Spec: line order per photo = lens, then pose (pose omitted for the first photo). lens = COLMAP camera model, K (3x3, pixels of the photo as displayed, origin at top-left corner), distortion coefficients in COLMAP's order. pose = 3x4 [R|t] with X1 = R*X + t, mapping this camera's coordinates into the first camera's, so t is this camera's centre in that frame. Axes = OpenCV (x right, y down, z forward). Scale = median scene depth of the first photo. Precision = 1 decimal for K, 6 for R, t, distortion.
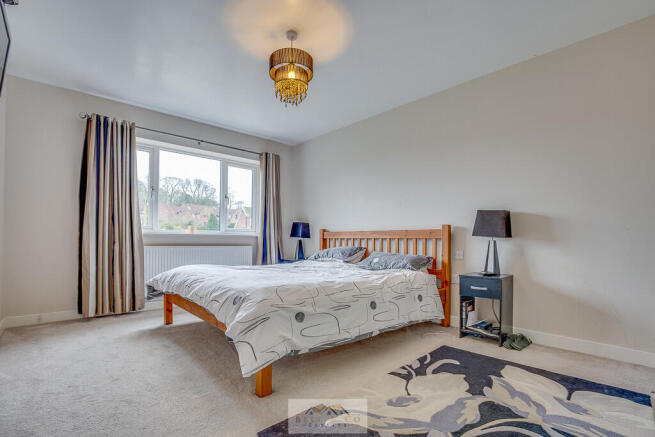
lens RADIAL K [[299.3, 0, 323.6], [0, 299.3, 242.0], [0, 0, 1]] dist [-0.027723, -0.000118]
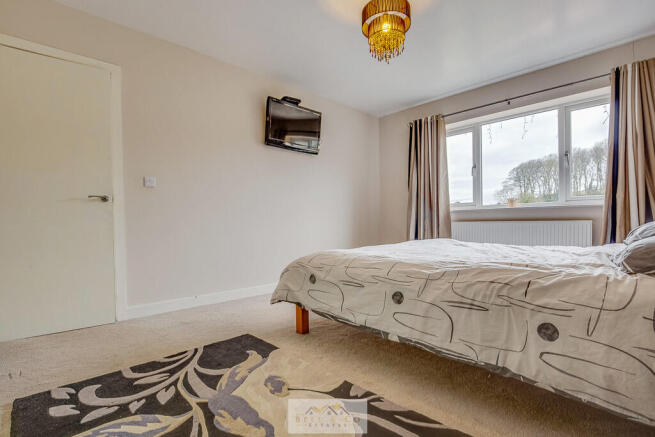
lens RADIAL K [[314.8, 0, 327.2], [0, 314.8, 224.1], [0, 0, 1]] dist [-0.005240, 0.000036]
pose [[0.057425, -0.008162, -0.998316, 0.747992], [0.008468, 0.999935, -0.007688, 0.038736], [0.998314, -0.008013, 0.057490, 0.673449]]
